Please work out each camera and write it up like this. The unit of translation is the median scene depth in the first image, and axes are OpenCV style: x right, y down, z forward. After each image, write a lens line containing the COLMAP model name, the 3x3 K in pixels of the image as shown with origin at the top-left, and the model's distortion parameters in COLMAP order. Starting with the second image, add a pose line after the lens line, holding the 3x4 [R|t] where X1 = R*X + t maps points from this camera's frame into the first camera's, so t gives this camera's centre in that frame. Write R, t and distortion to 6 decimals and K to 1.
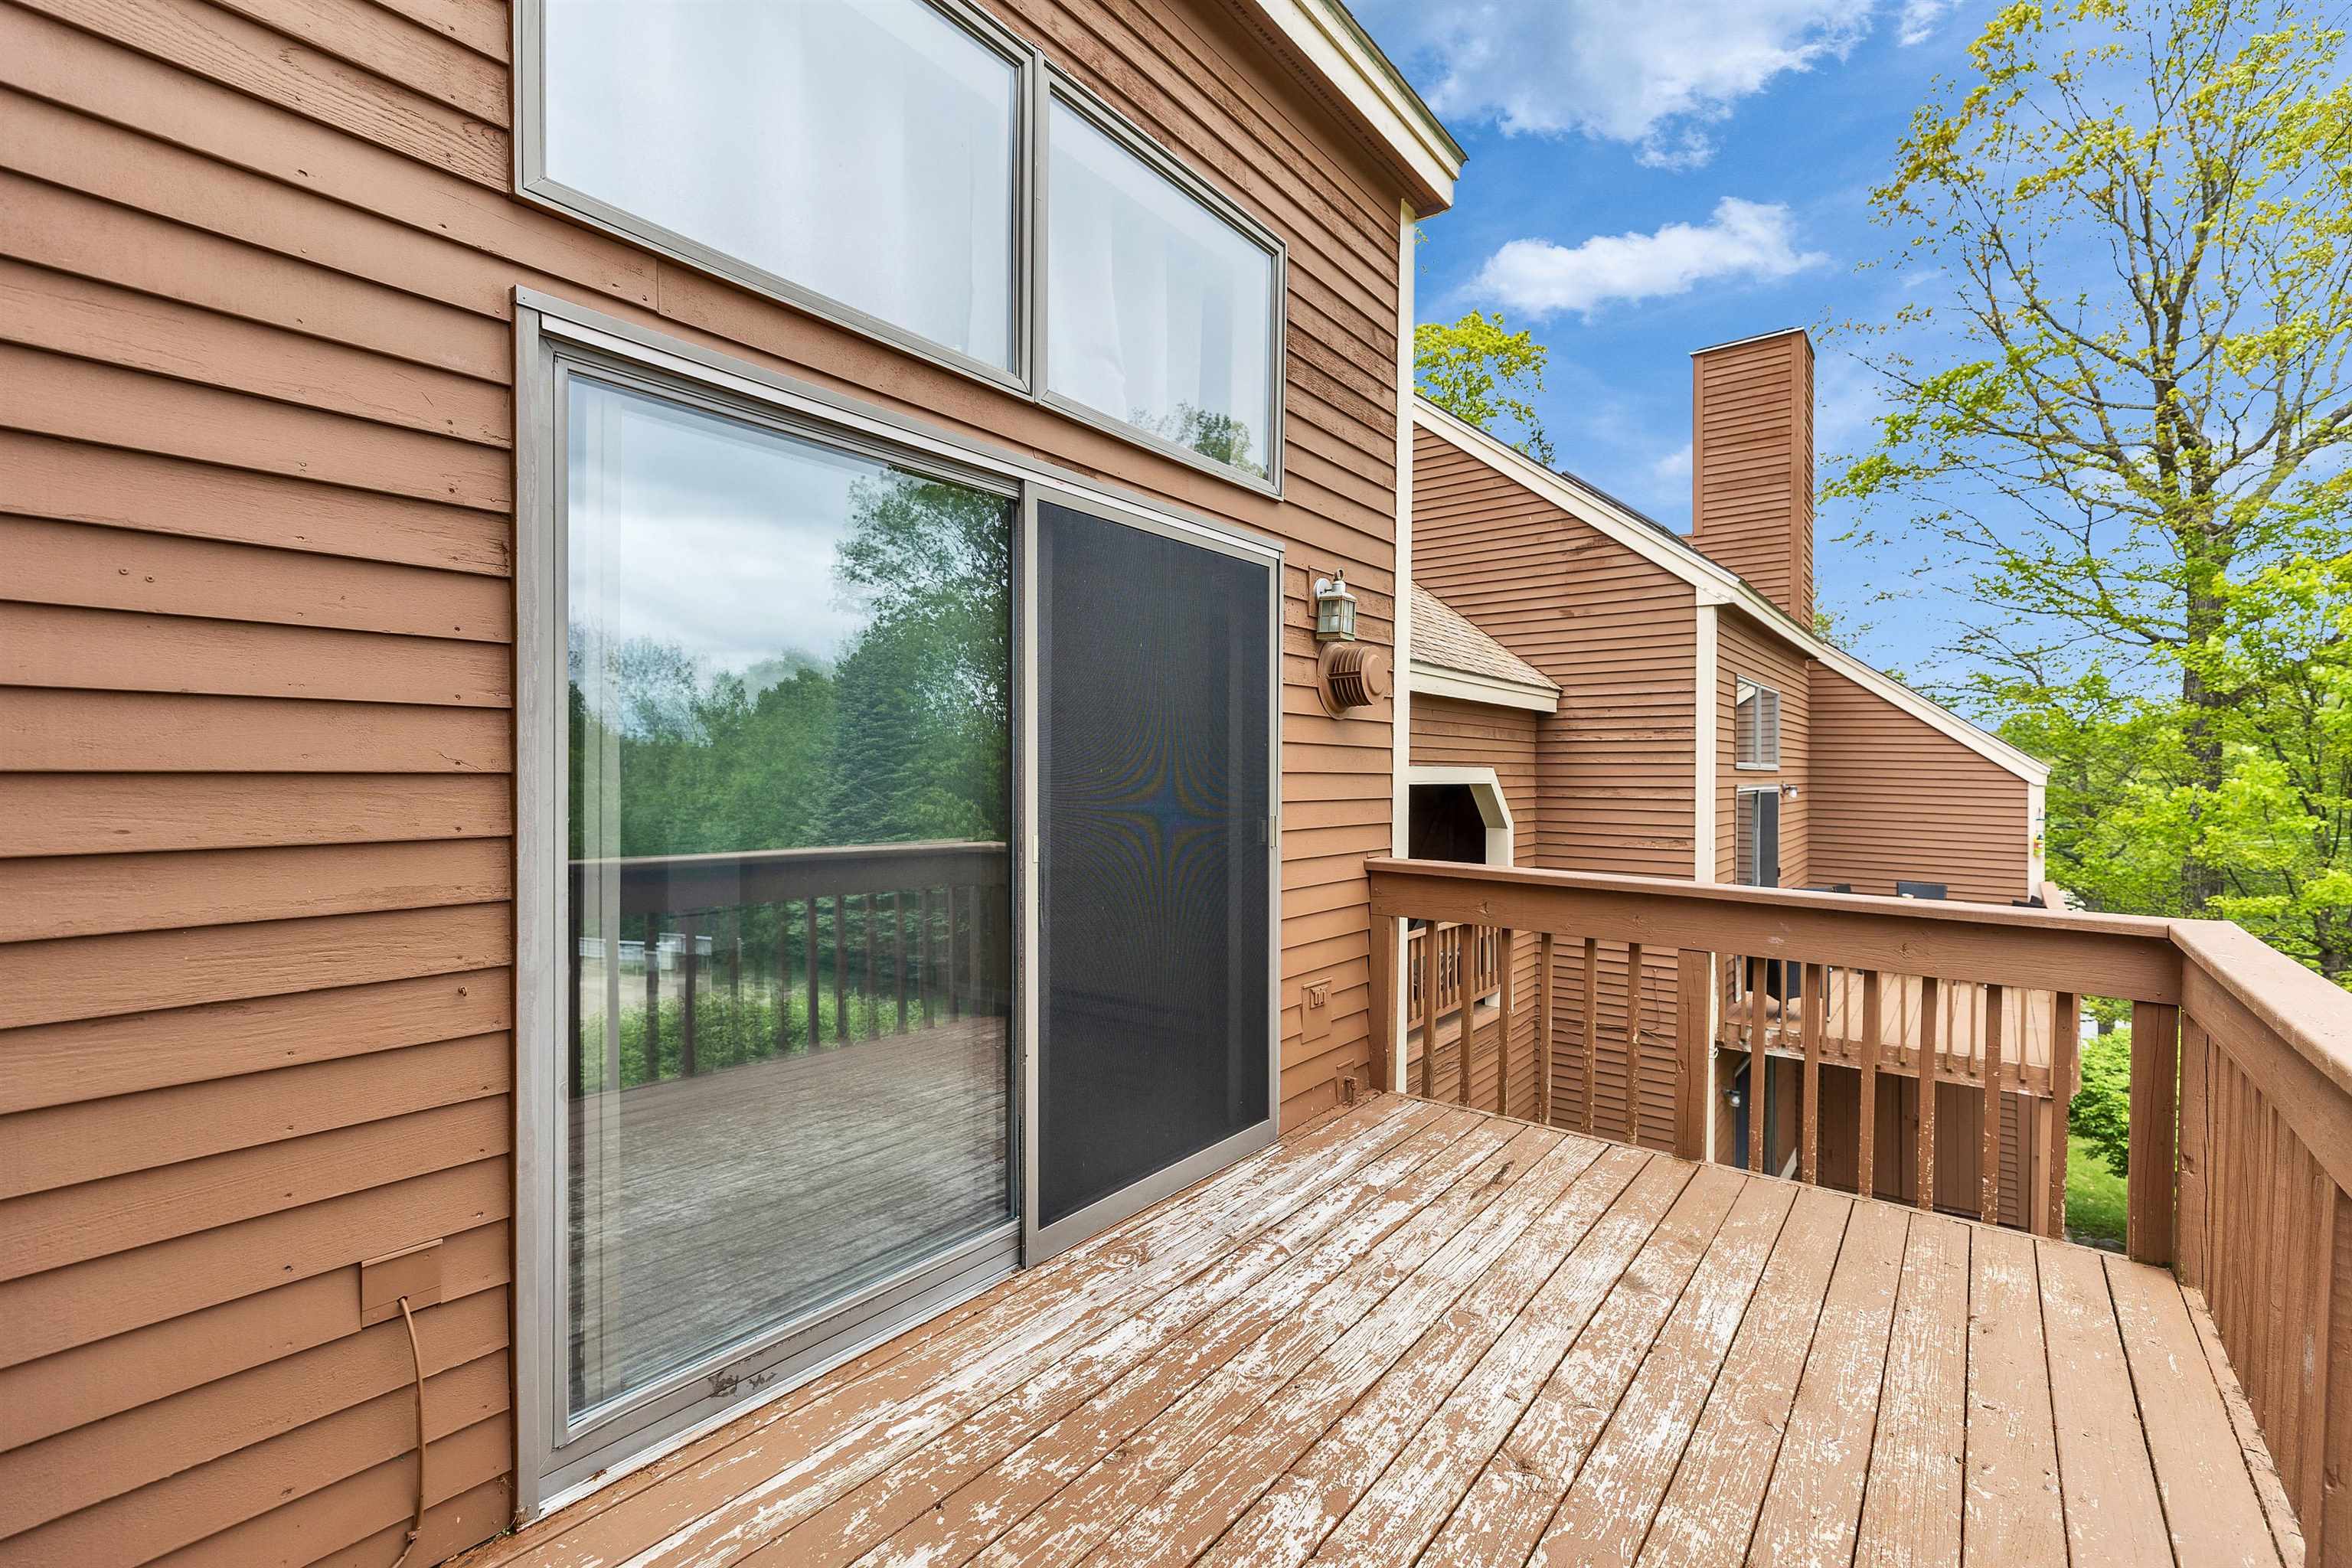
lens RADIAL K [[1067.1, 0, 1172.3], [0, 1067.1, 785.3], [0, 0, 1]] dist [0.004419, -0.000126]
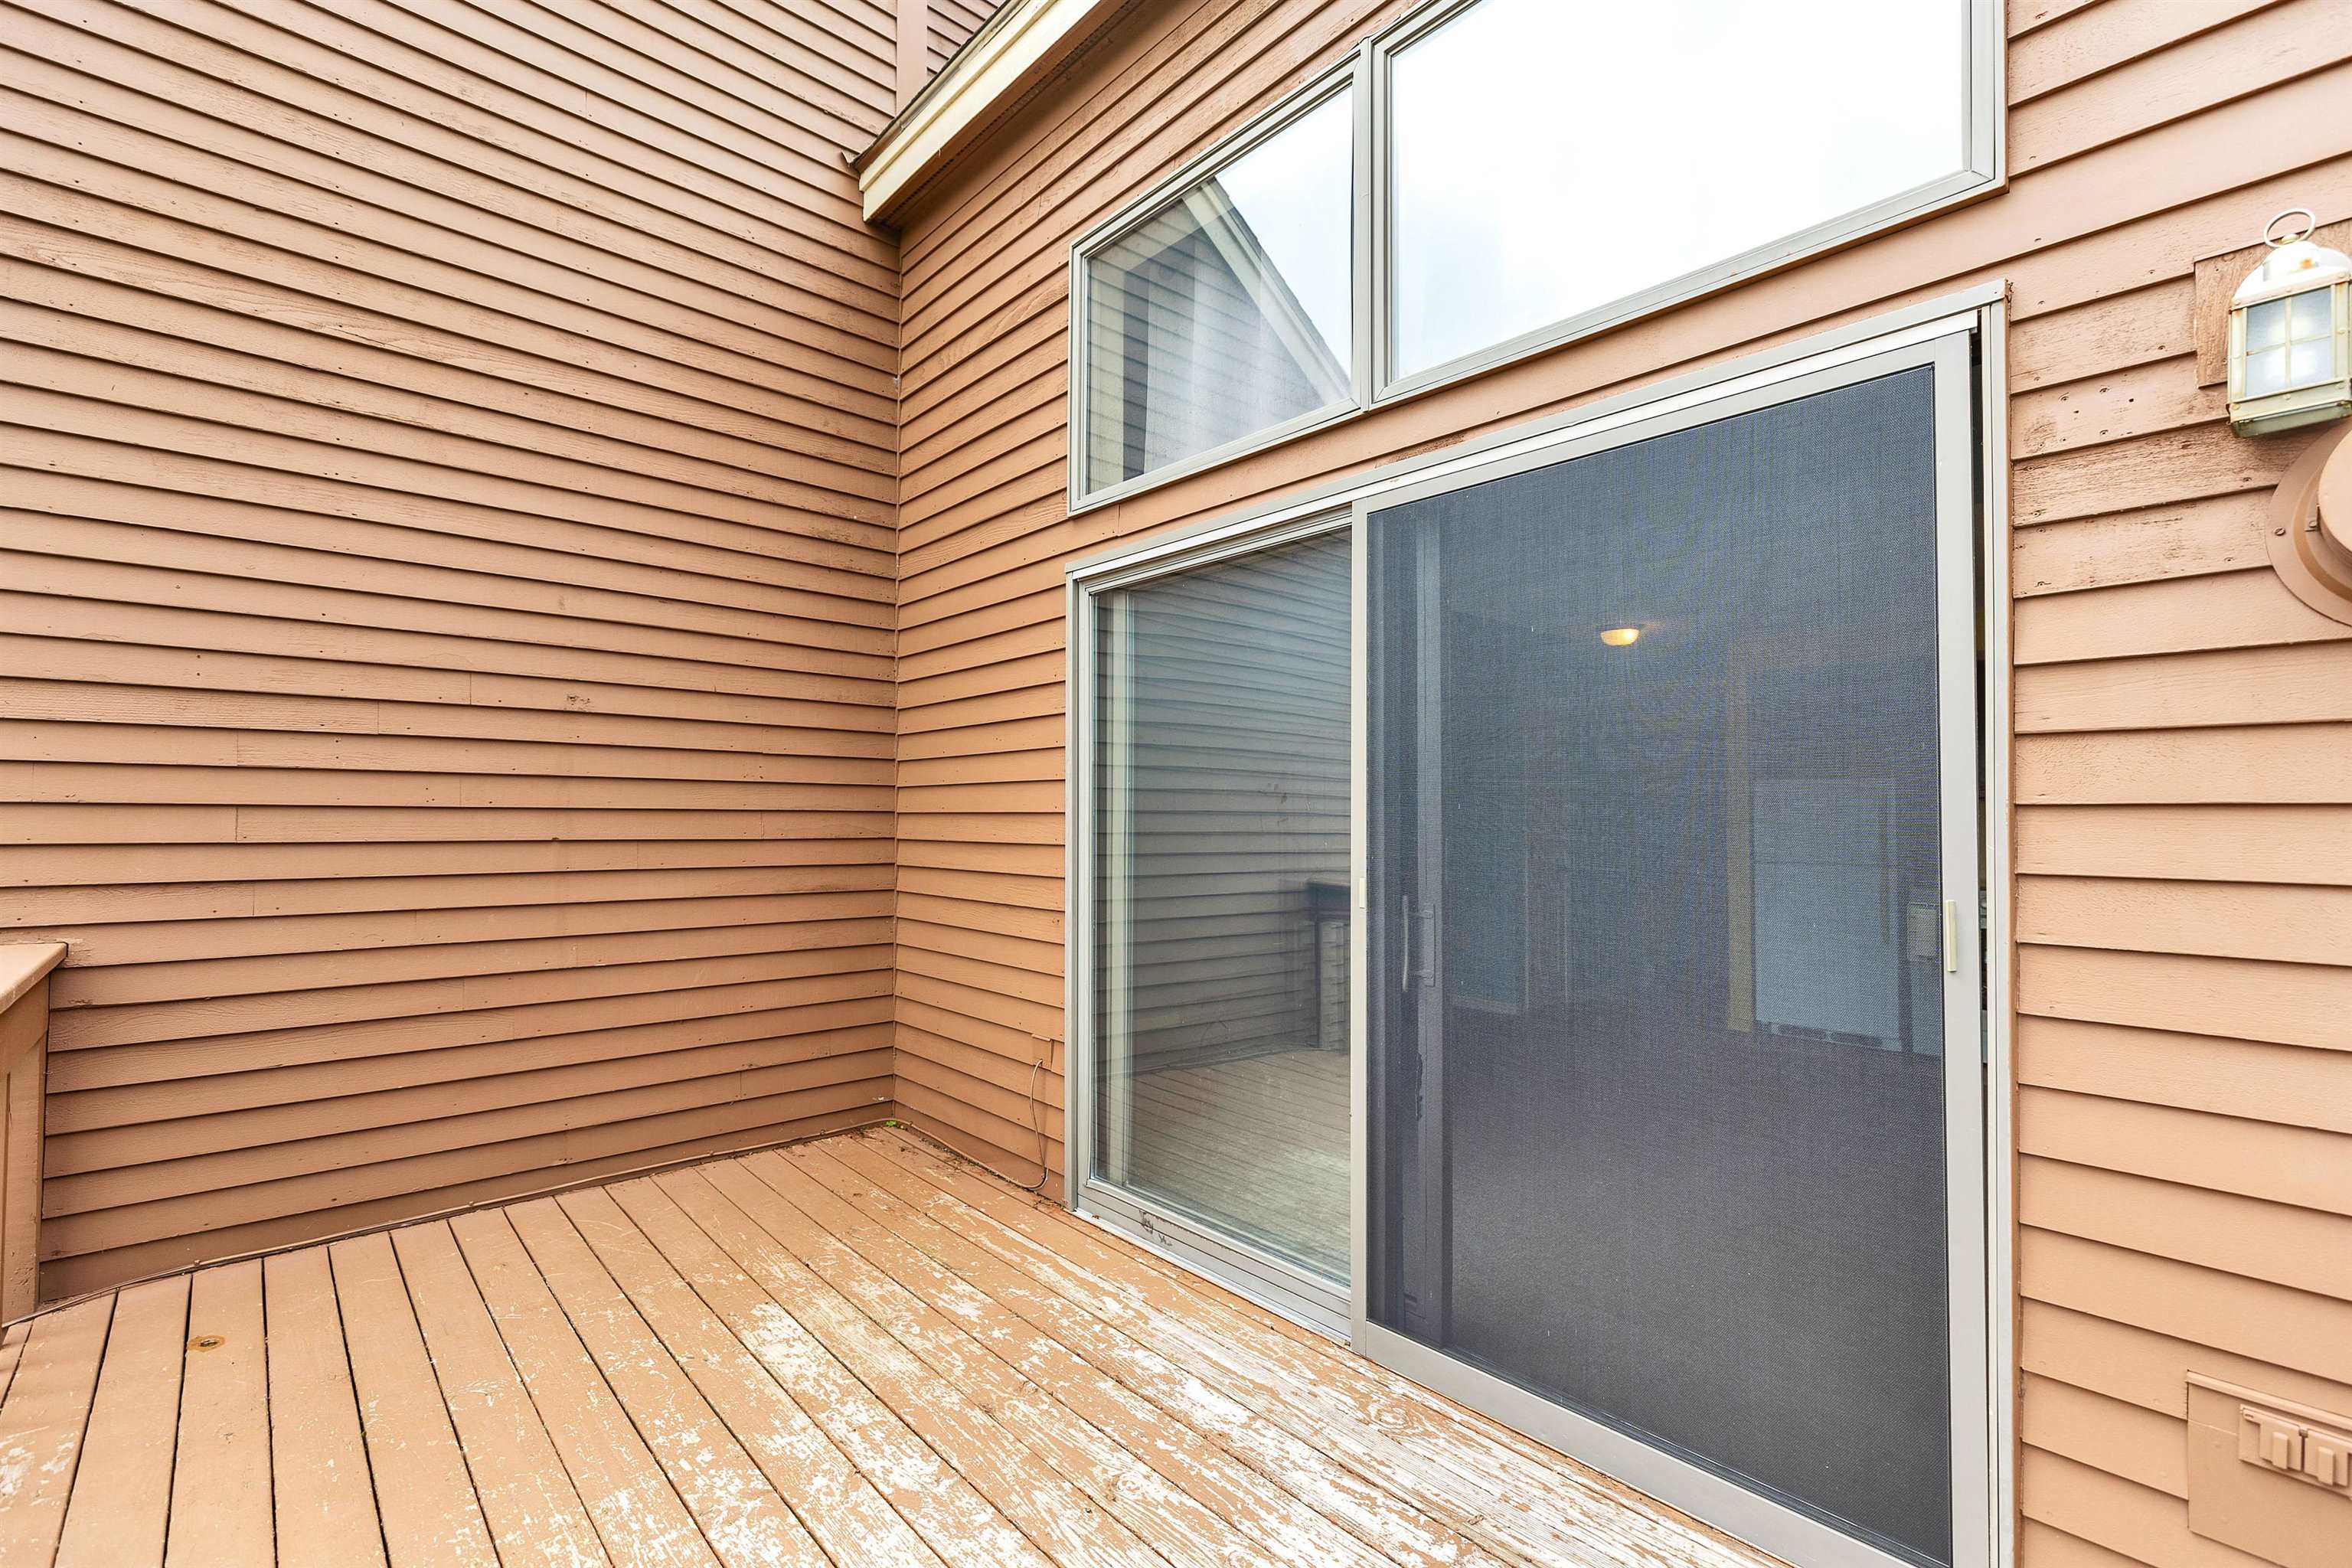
lens RADIAL K [[1067.1, 0, 1175.0], [0, 1067.1, 800.1], [0, 0, 1]] dist [0.004419, -0.000126]
pose [[-0.200843, -0.023288, -0.979347, 0.891632], [-0.018721, 0.999626, -0.019931, 0.000700], [0.979444, 0.014332, -0.201204, 1.137626]]
